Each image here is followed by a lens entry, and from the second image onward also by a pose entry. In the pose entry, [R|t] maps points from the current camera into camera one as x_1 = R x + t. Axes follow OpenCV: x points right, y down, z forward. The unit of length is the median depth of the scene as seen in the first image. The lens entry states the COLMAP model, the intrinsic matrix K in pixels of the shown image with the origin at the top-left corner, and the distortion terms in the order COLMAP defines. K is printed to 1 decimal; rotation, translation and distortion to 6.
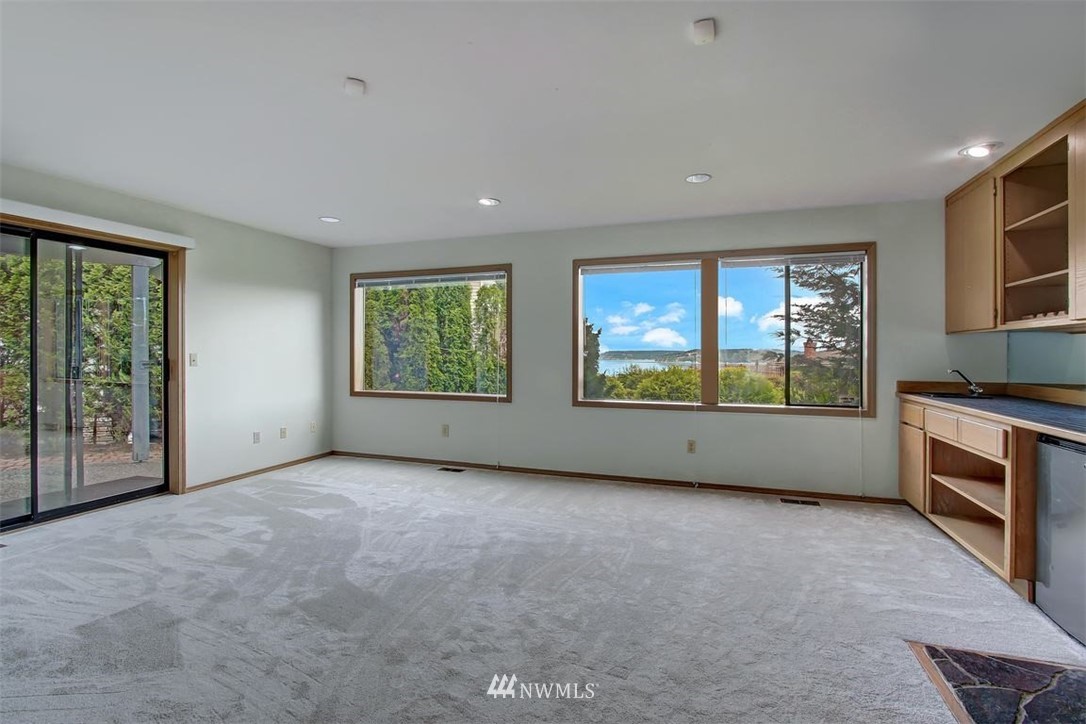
lens RADIAL K [[516.6, 0, 540.8], [0, 516.6, 358.2], [0, 0, 1]] dist [-0.022151, 0.000057]
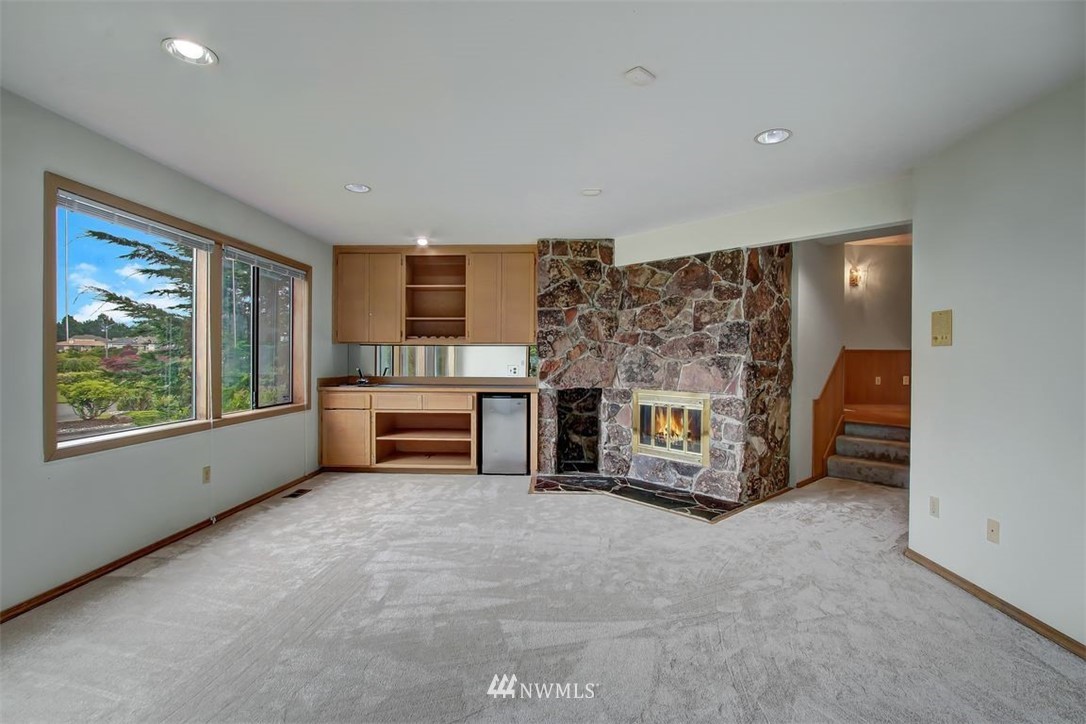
lens RADIAL K [[516.6, 0, 540.8], [0, 516.6, 358.2], [0, 0, 1]] dist [-0.022151, 0.000057]
pose [[-0.336704, -0.007441, 0.941581, -0.686465], [-0.000621, 0.999970, 0.007680, -0.015000], [-0.941610, 0.002001, -0.336699, 0.868609]]
